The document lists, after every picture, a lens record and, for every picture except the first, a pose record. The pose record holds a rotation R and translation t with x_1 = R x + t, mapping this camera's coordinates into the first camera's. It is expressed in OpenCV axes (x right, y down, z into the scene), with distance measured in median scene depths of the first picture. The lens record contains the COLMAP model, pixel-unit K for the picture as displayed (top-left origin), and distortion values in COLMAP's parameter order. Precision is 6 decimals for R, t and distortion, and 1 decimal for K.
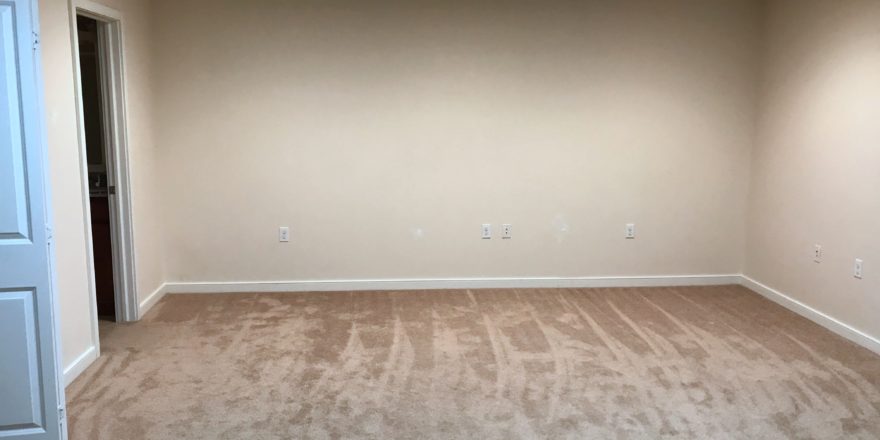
lens RADIAL K [[722.3, 0, 440.0], [0, 722.3, 220.0], [0, 0, 1]] dist [0.011437, 0.001078]
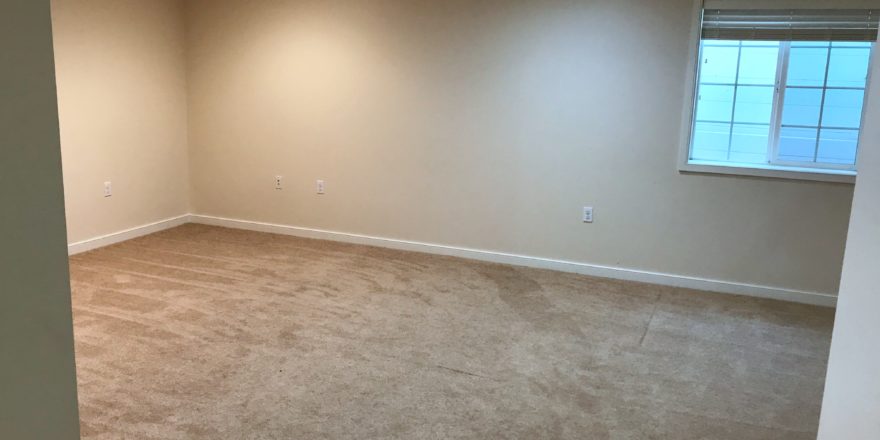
lens RADIAL K [[722.3, 0, 440.0], [0, 722.3, 220.0], [0, 0, 1]] dist [0.011437, 0.001078]
pose [[0.453225, -0.179582, 0.873120, -0.630618], [0.118375, 0.982947, 0.140724, -0.045916], [-0.883501, 0.039576, 0.466754, 0.166785]]
